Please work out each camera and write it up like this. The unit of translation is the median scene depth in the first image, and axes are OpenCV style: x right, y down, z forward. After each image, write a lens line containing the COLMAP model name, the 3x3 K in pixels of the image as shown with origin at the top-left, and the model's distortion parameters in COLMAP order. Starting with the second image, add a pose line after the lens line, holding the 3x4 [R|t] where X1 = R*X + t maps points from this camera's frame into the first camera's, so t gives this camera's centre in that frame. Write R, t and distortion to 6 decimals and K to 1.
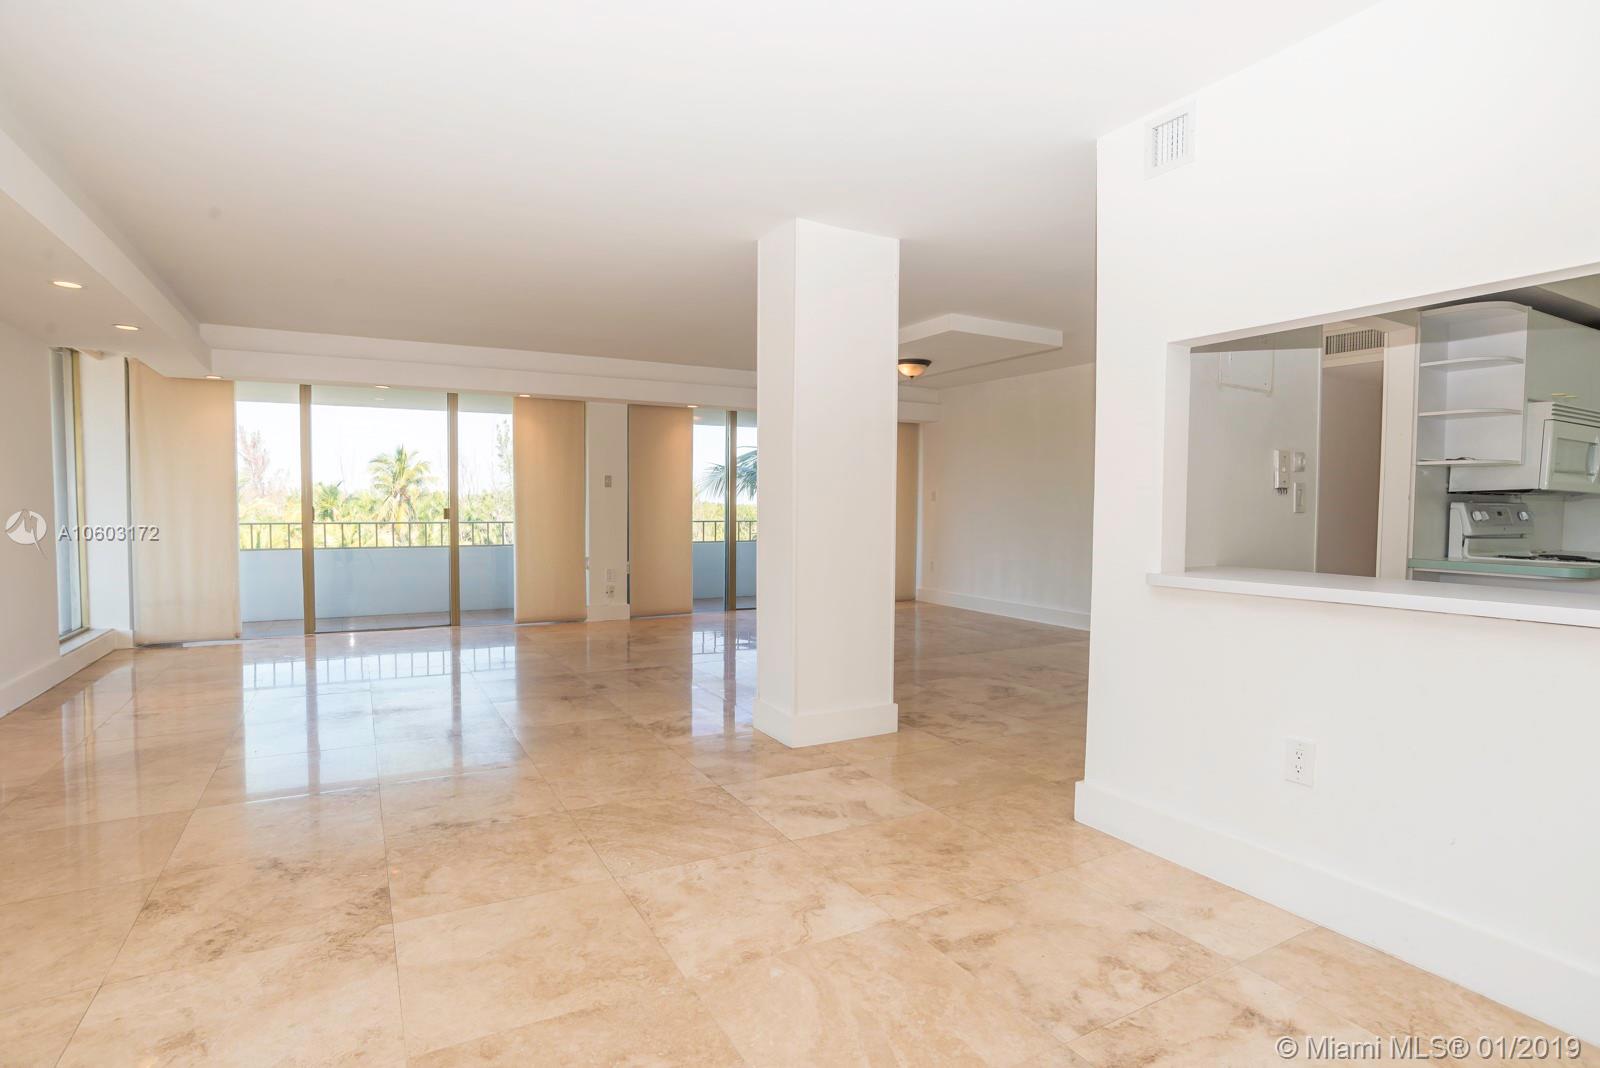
lens RADIAL K [[825.2, 0, 813.6], [0, 825.2, 541.5], [0, 0, 1]] dist [-0.085004, 0.041560]
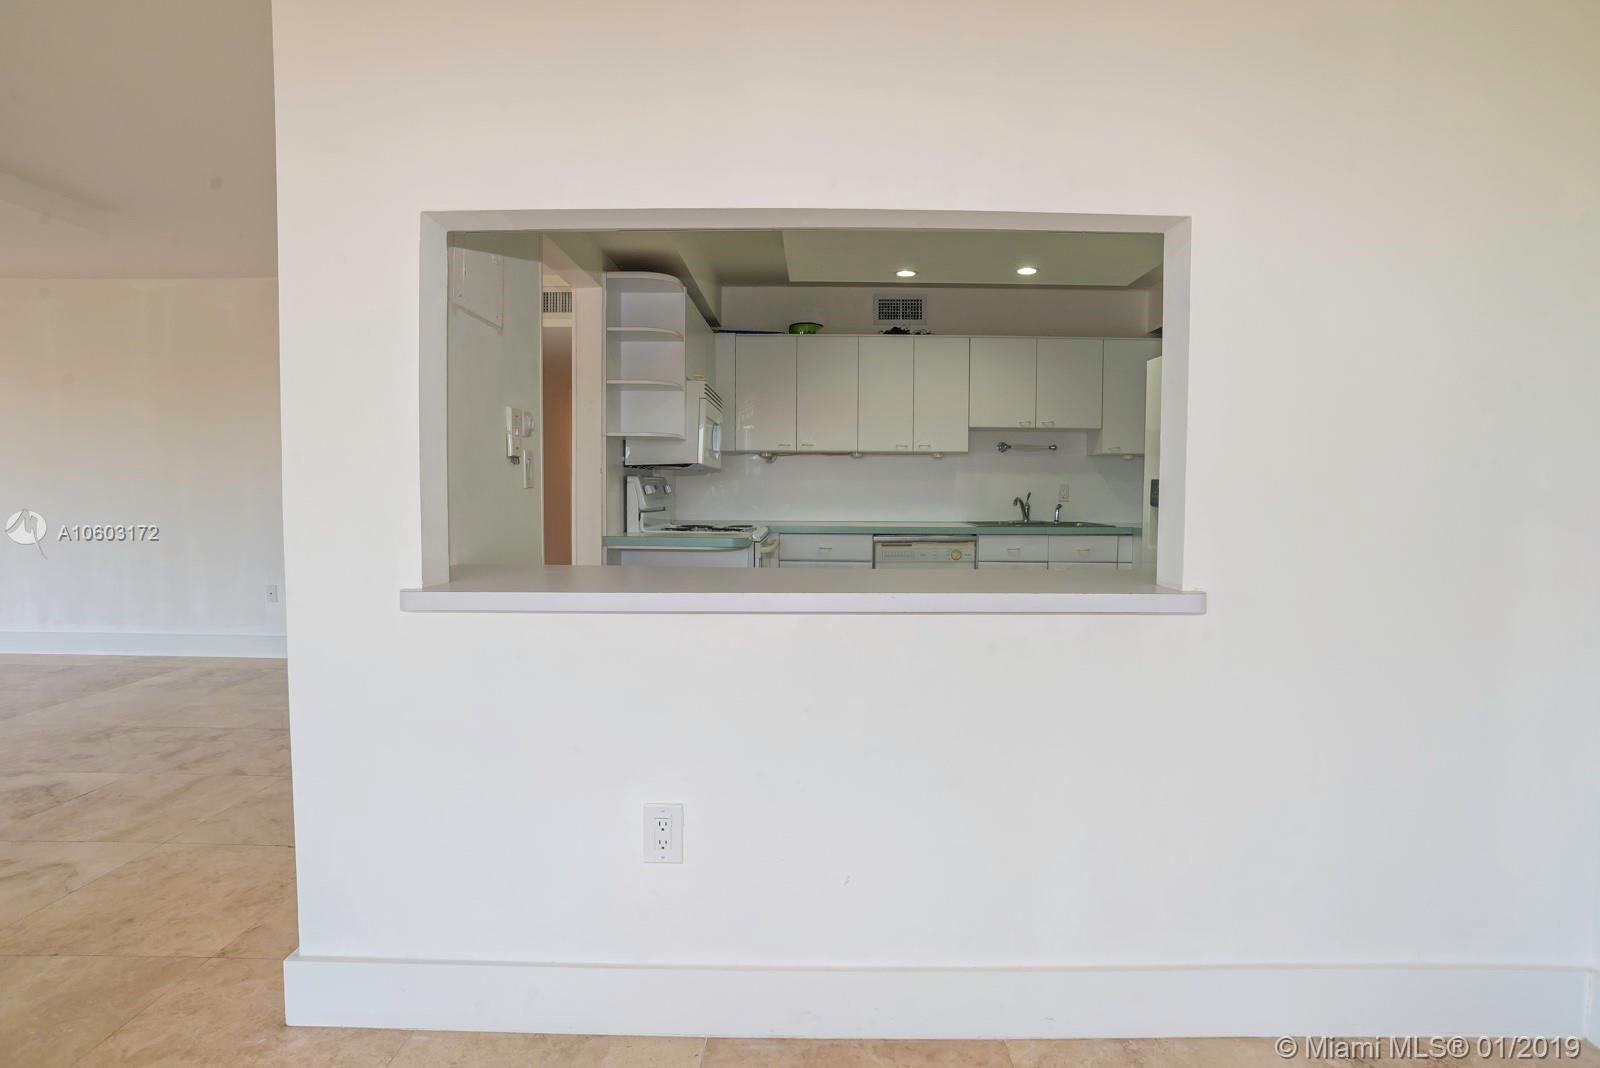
lens RADIAL K [[825.2, 0, 813.6], [0, 825.2, 541.5], [0, 0, 1]] dist [-0.085004, 0.041560]
pose [[0.493653, -0.060809, 0.867530, 0.028520], [0.034822, 0.998135, 0.050149, -0.010973], [-0.868961, 0.005453, 0.494850, 0.281868]]
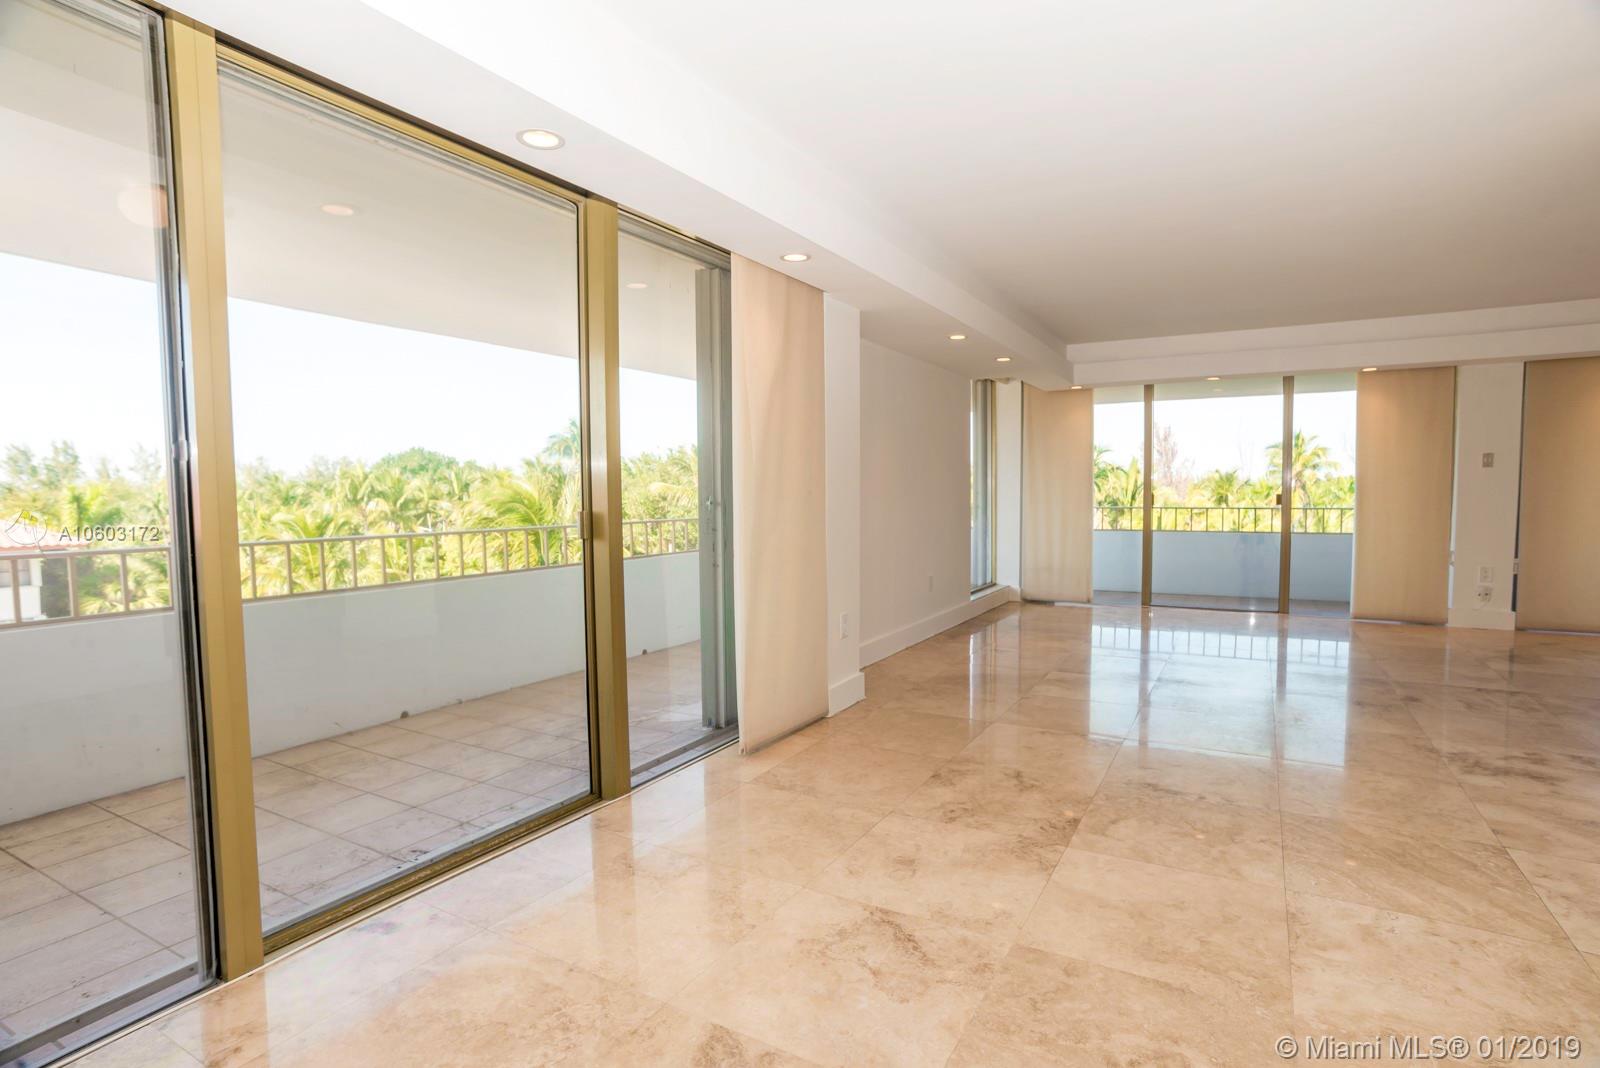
lens RADIAL K [[796.7, 0, 805.5], [0, 796.7, 536.2], [0, 0, 1]] dist [-0.074564, 0.035448]
pose [[0.505675, 0.036964, -0.861932, 0.146377], [-0.026185, 0.999279, 0.027492, -0.000470], [0.862327, 0.008667, 0.506278, 0.046185]]
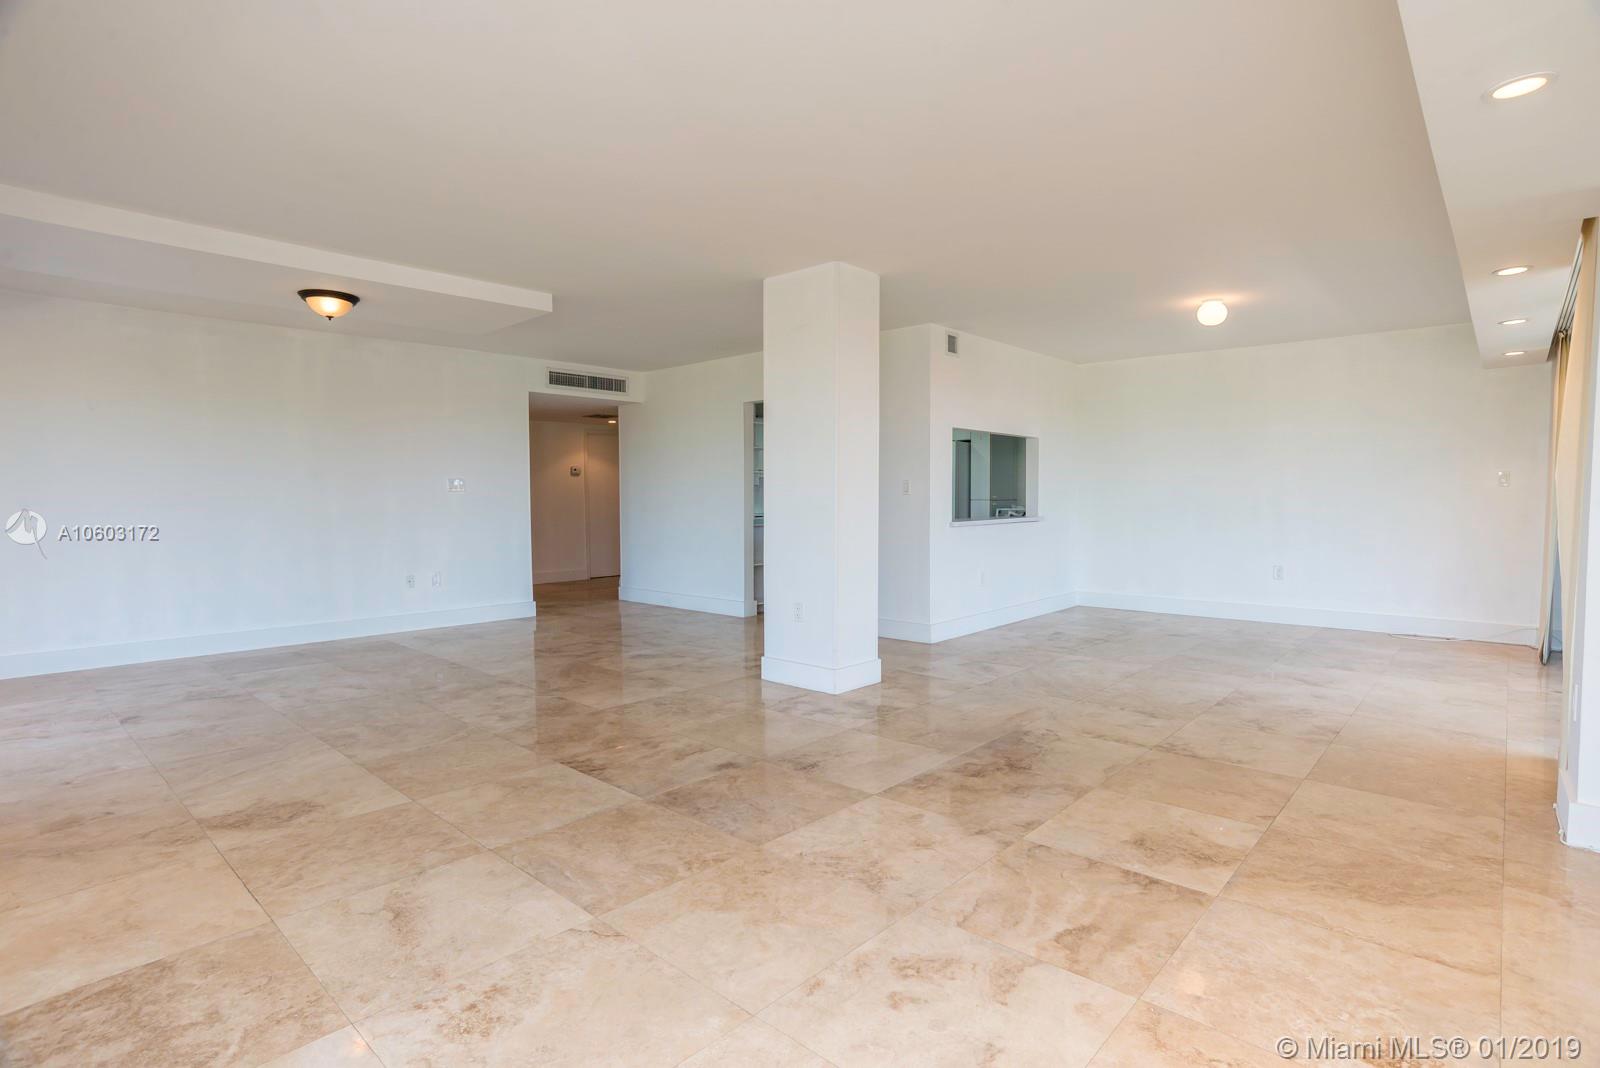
lens RADIAL K [[825.2, 0, 813.6], [0, 825.2, 541.5], [0, 0, 1]] dist [-0.085004, 0.041560]
pose [[-0.328257, -0.053753, 0.943058, -1.218195], [0.048150, 0.996129, 0.073539, -0.071911], [-0.943360, 0.069548, -0.324398, 1.522594]]
